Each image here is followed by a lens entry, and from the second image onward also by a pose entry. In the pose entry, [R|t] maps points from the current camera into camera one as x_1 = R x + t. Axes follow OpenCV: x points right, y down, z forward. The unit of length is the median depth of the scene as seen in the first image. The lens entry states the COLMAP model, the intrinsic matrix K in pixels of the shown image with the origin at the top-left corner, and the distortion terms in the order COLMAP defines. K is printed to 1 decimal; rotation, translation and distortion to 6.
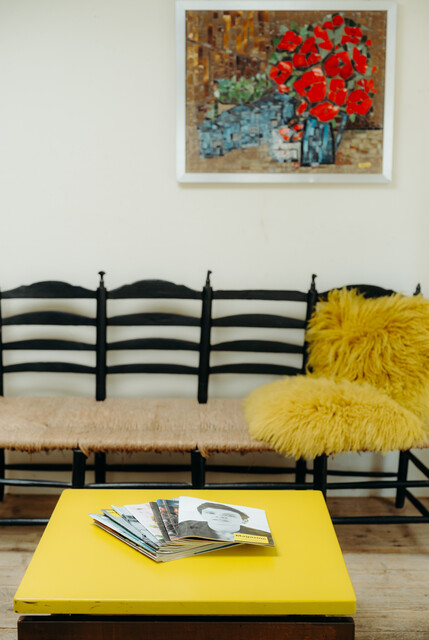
lens RADIAL K [[1051.3, 0, 214.5], [0, 1051.3, 320.0], [0, 0, 1]] dist [0.005679, -0.022621]
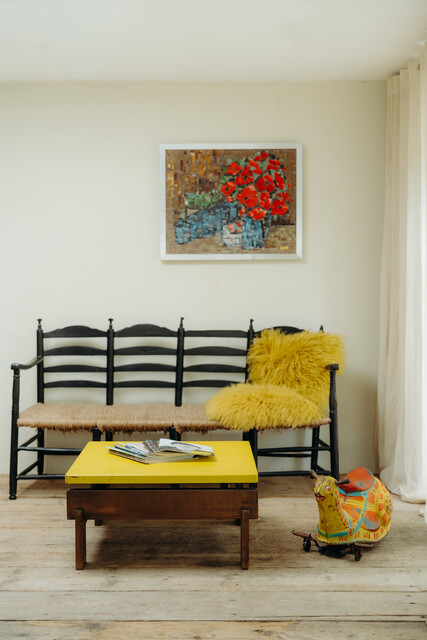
lens RADIAL K [[1089.2, 0, 213.5], [0, 1089.2, 320.0], [0, 0, 1]] dist [-0.014654, 0.063646]
pose [[0.999964, -0.008332, 0.001446, 0.038076], [0.008446, 0.992514, -0.121836, 0.148198], [-0.000420, 0.121844, 0.992549, -0.553598]]
